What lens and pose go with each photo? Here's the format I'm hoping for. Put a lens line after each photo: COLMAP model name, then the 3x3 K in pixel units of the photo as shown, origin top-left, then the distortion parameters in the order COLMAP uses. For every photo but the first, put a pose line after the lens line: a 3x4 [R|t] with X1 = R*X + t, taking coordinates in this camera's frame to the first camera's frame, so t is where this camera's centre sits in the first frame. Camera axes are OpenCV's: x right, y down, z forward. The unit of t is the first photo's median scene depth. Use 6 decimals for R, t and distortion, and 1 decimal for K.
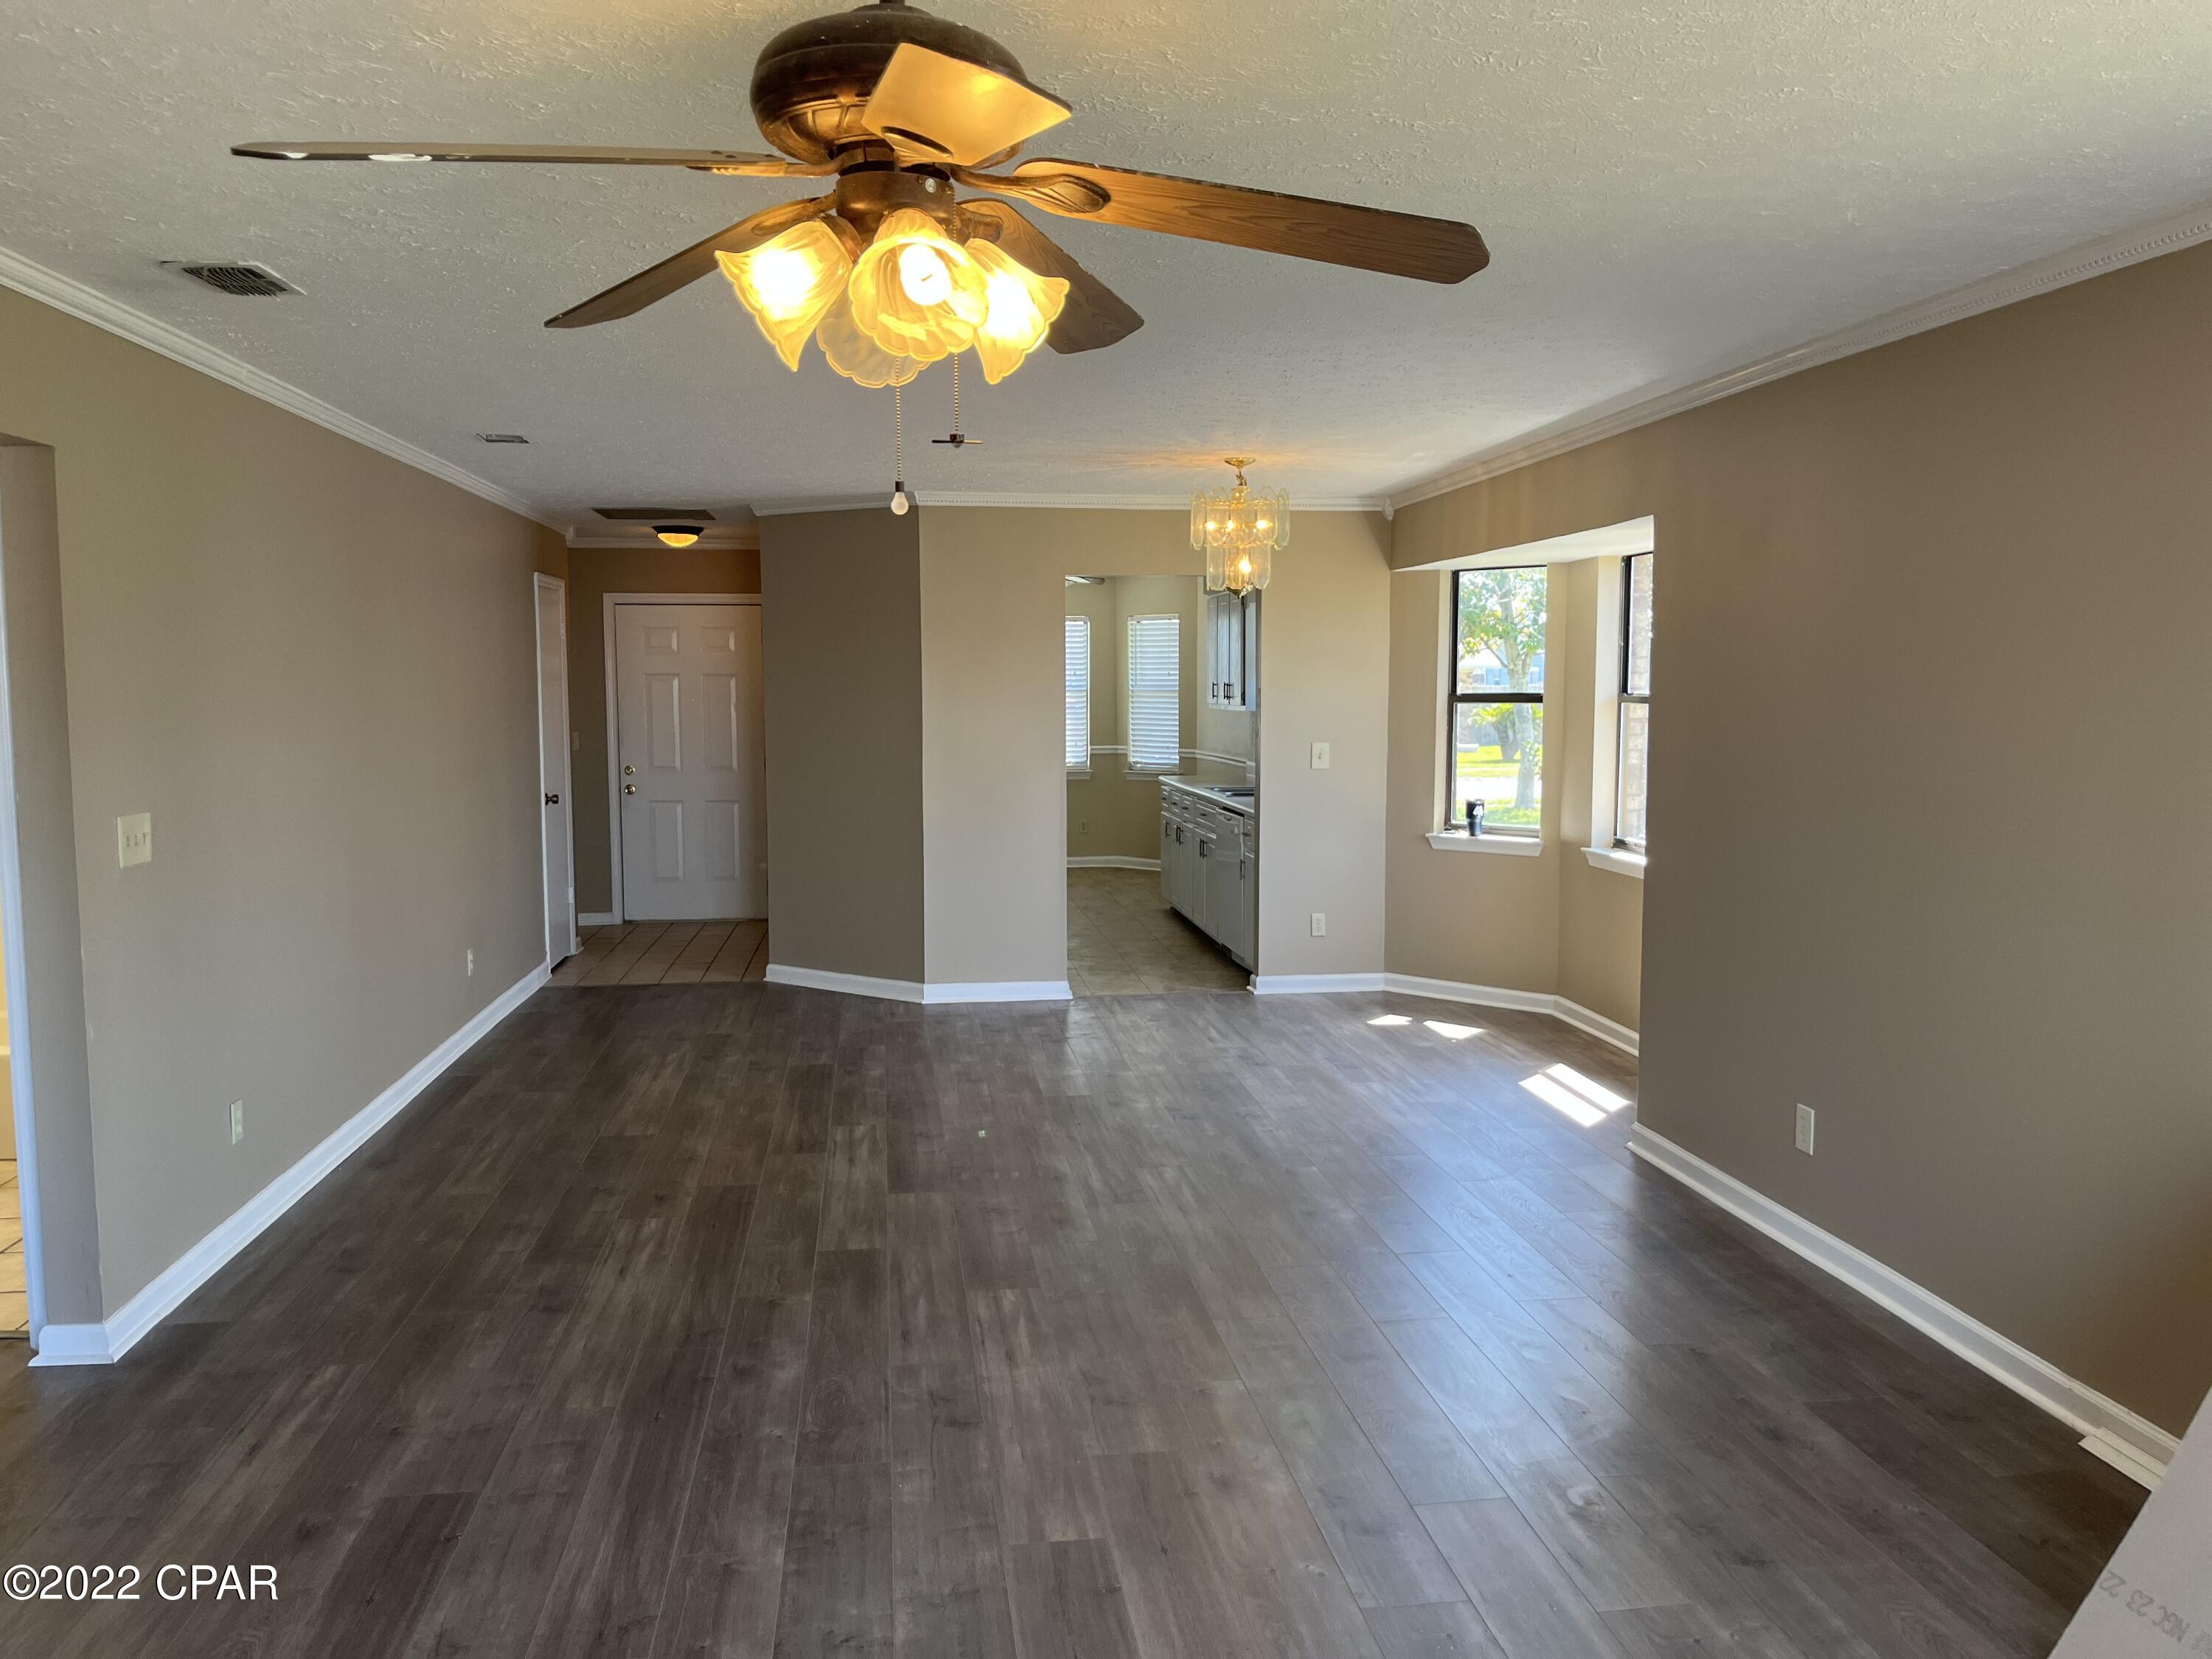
lens RADIAL K [[1685.7, 0, 1107.9], [0, 1685.7, 831.5], [0, 0, 1]] dist [0.032511, -0.013185]
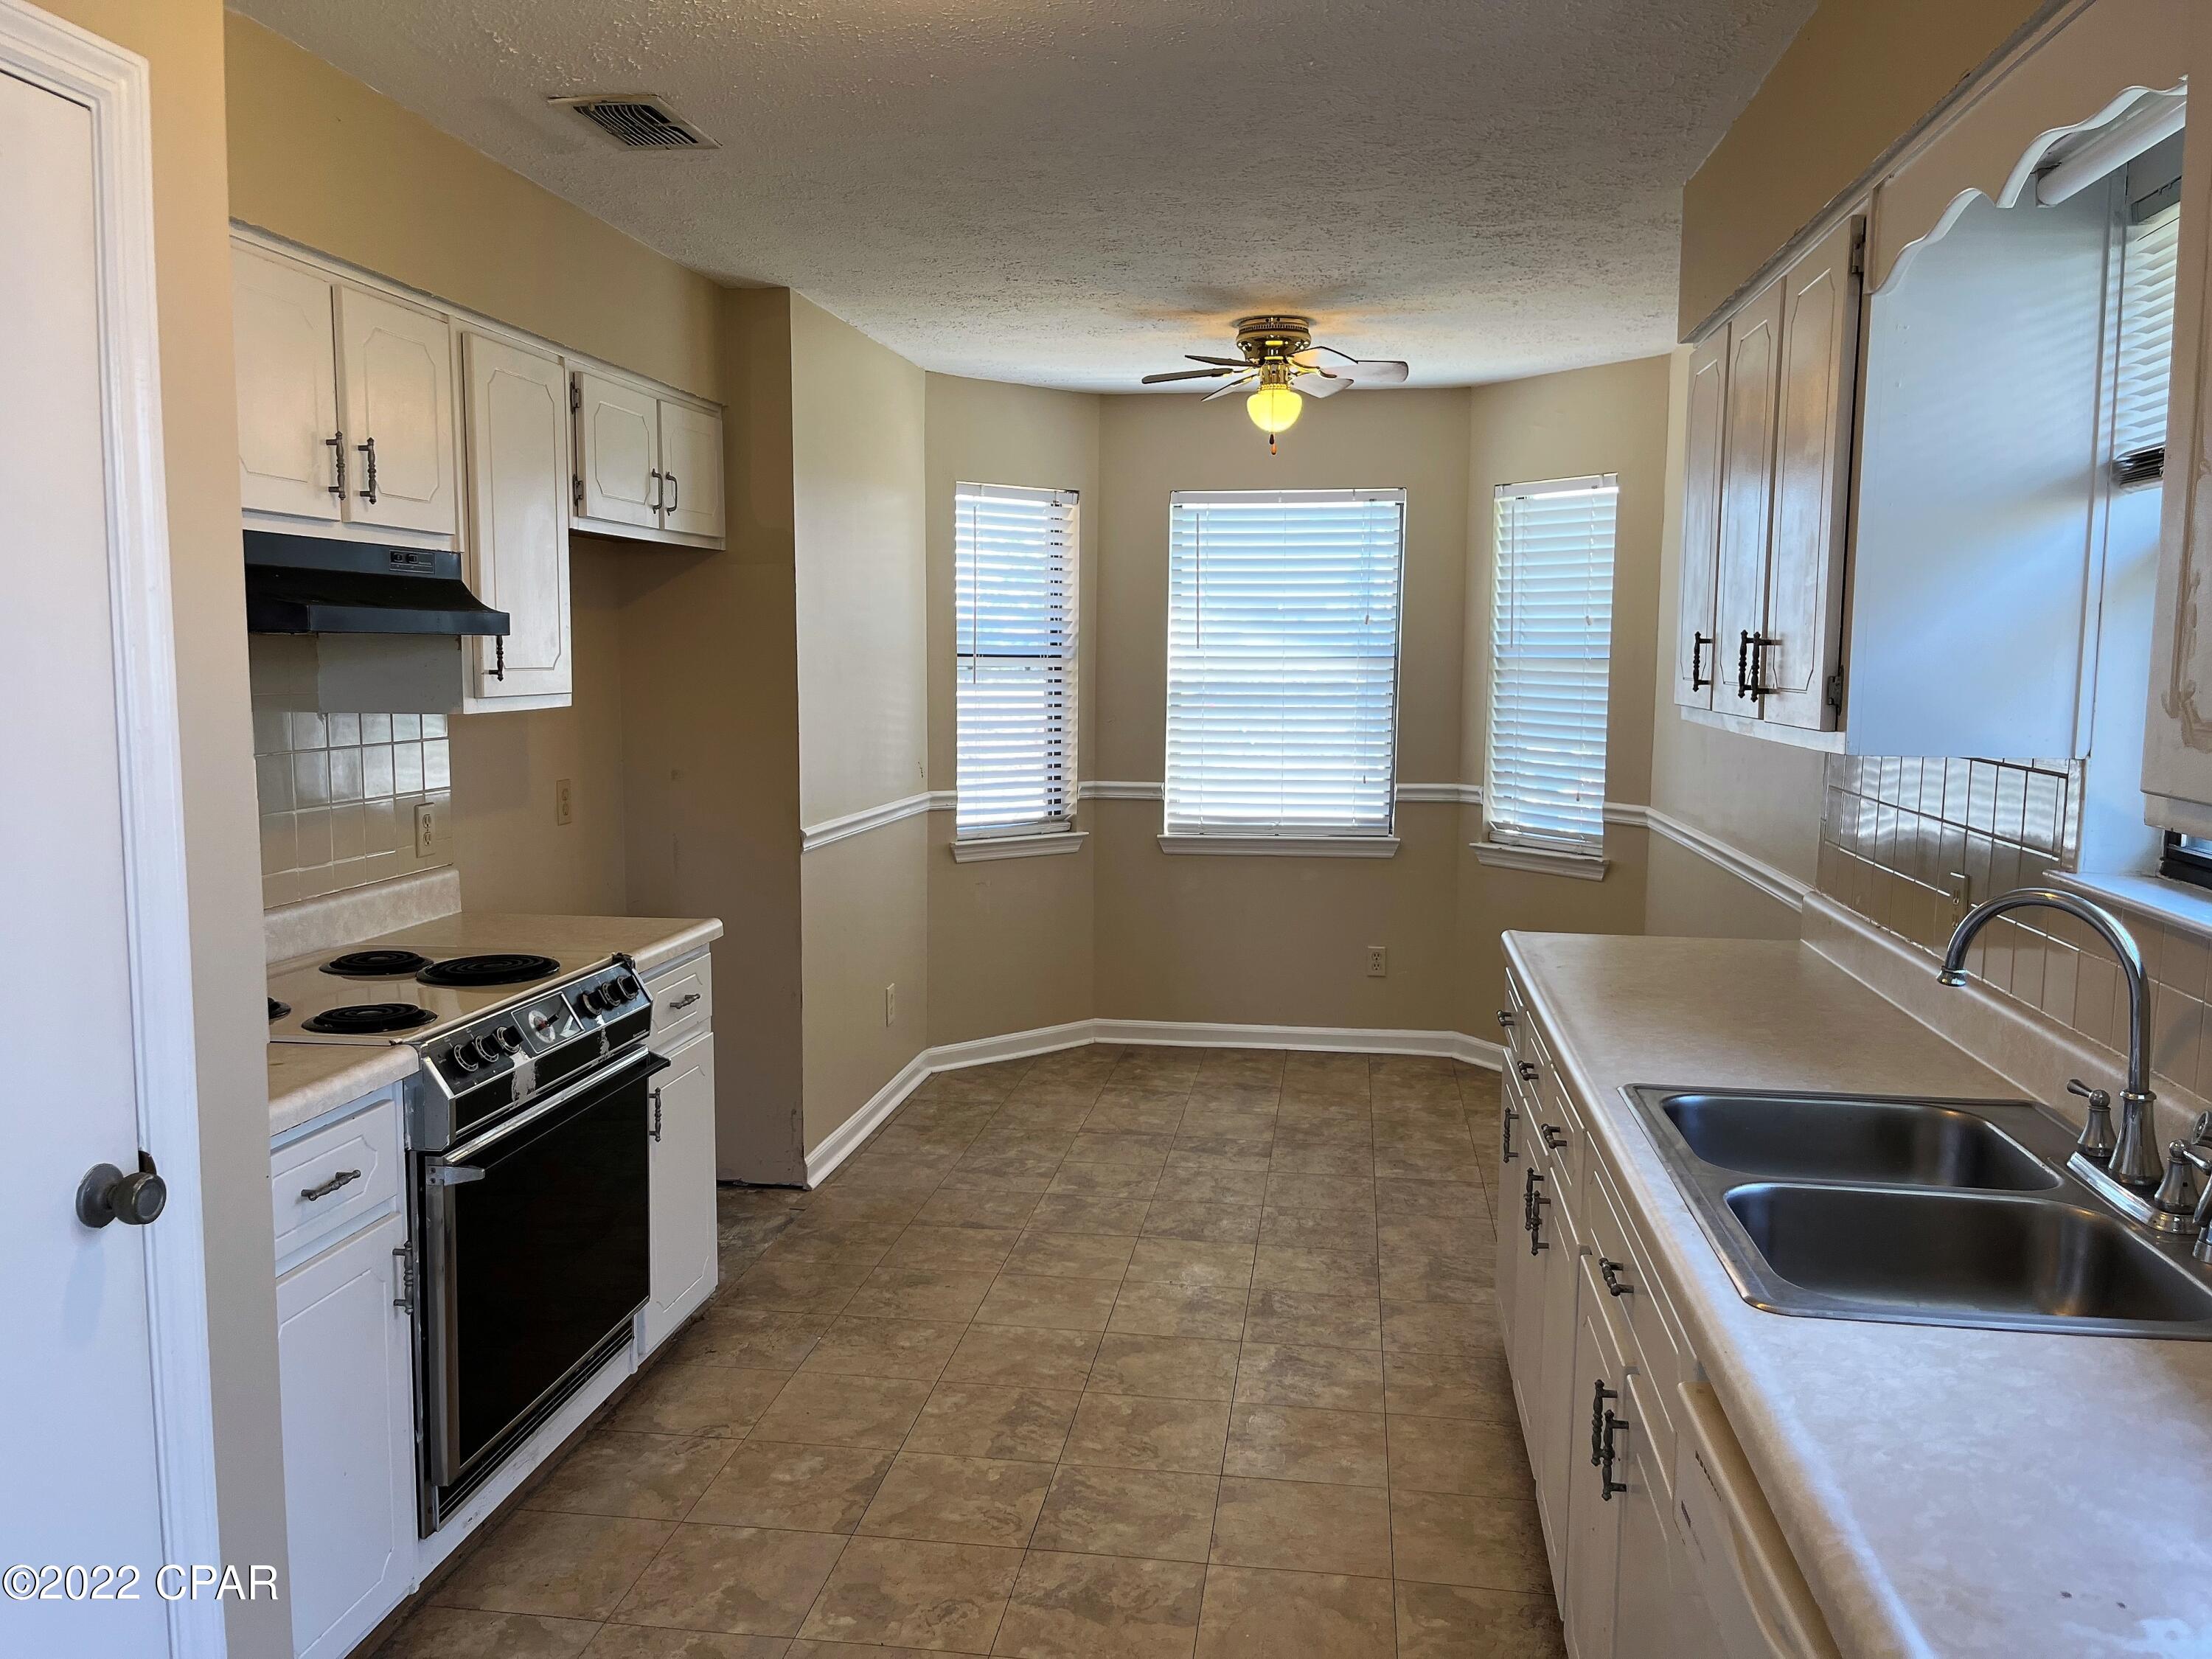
lens RADIAL K [[1685.7, 0, 1101.9], [0, 1685.7, 820.3], [0, 0, 1]] dist [0.032511, -0.013185]
pose [[0.962232, 0.042615, -0.268876, 0.035115], [-0.038412, 0.999044, 0.020877, -0.047480], [0.269509, -0.009761, 0.962948, 0.561168]]
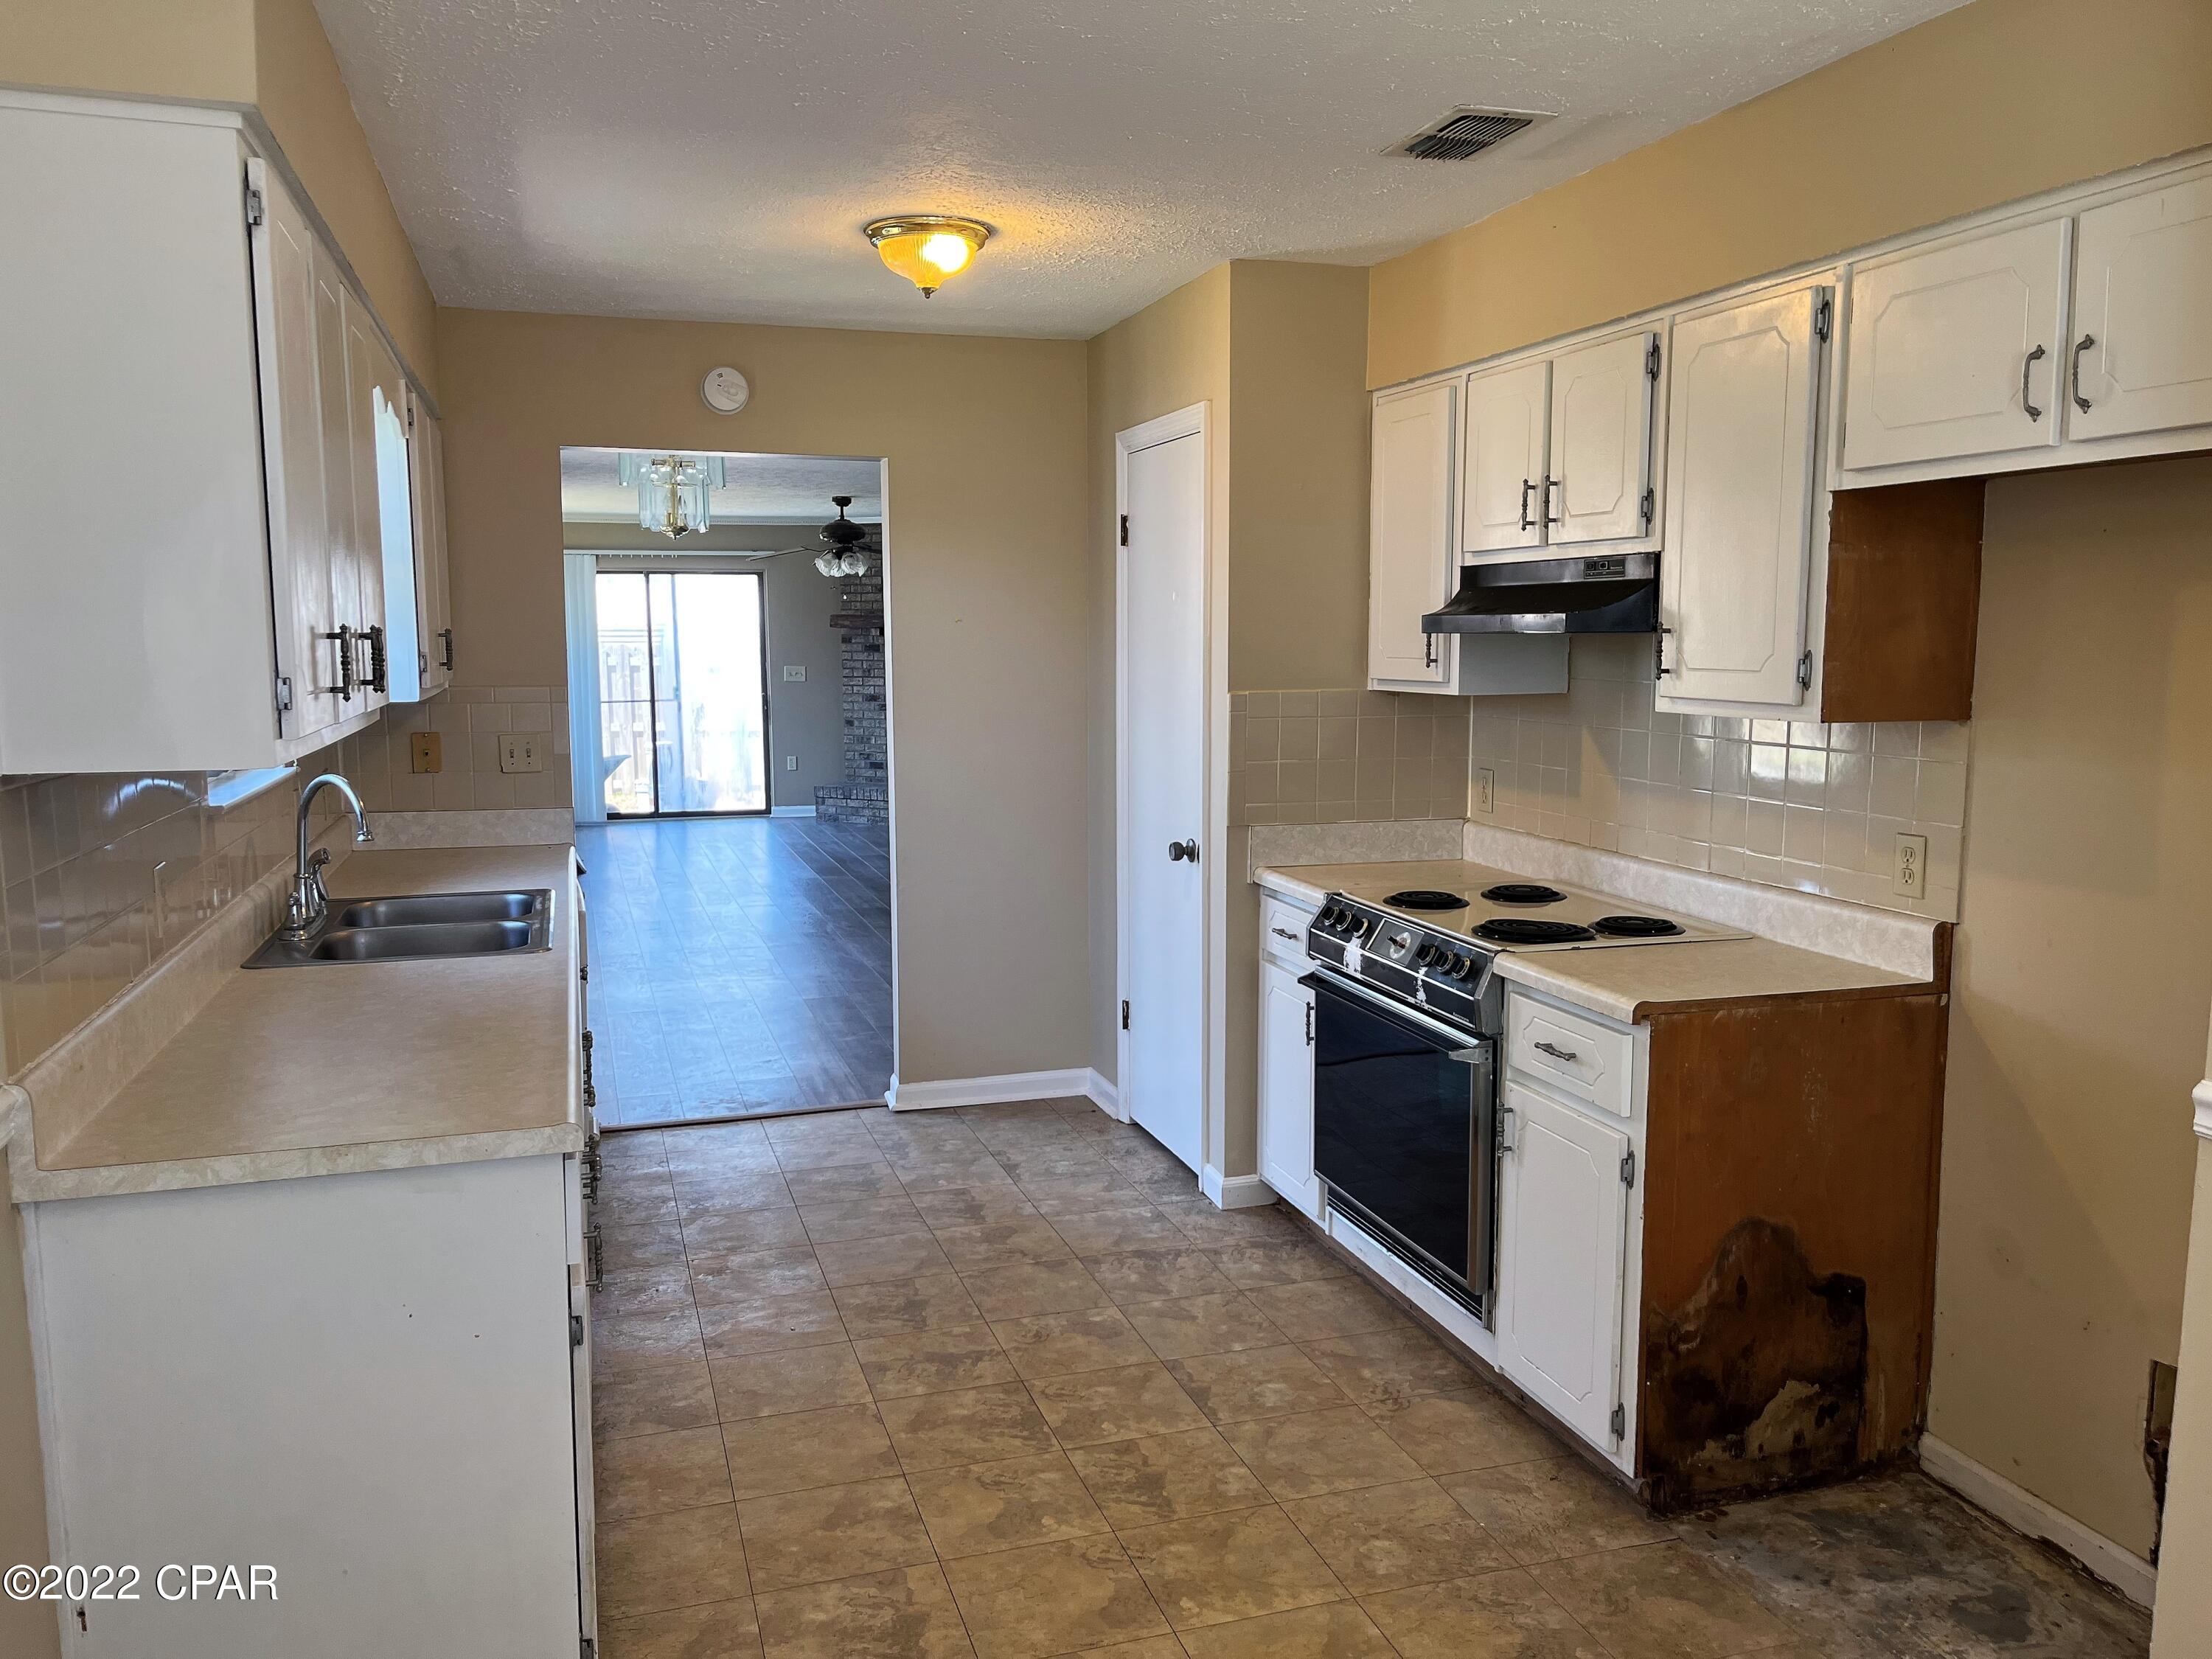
lens RADIAL K [[1685.7, 0, 1100.3], [0, 1685.7, 832.8], [0, 0, 1]] dist [0.032511, -0.013185]
pose [[-0.984531, 0.029812, -0.172654, -0.037291], [-0.006507, 0.978517, 0.206064, -0.136982], [0.175088, 0.204000, -0.963186, 1.550461]]
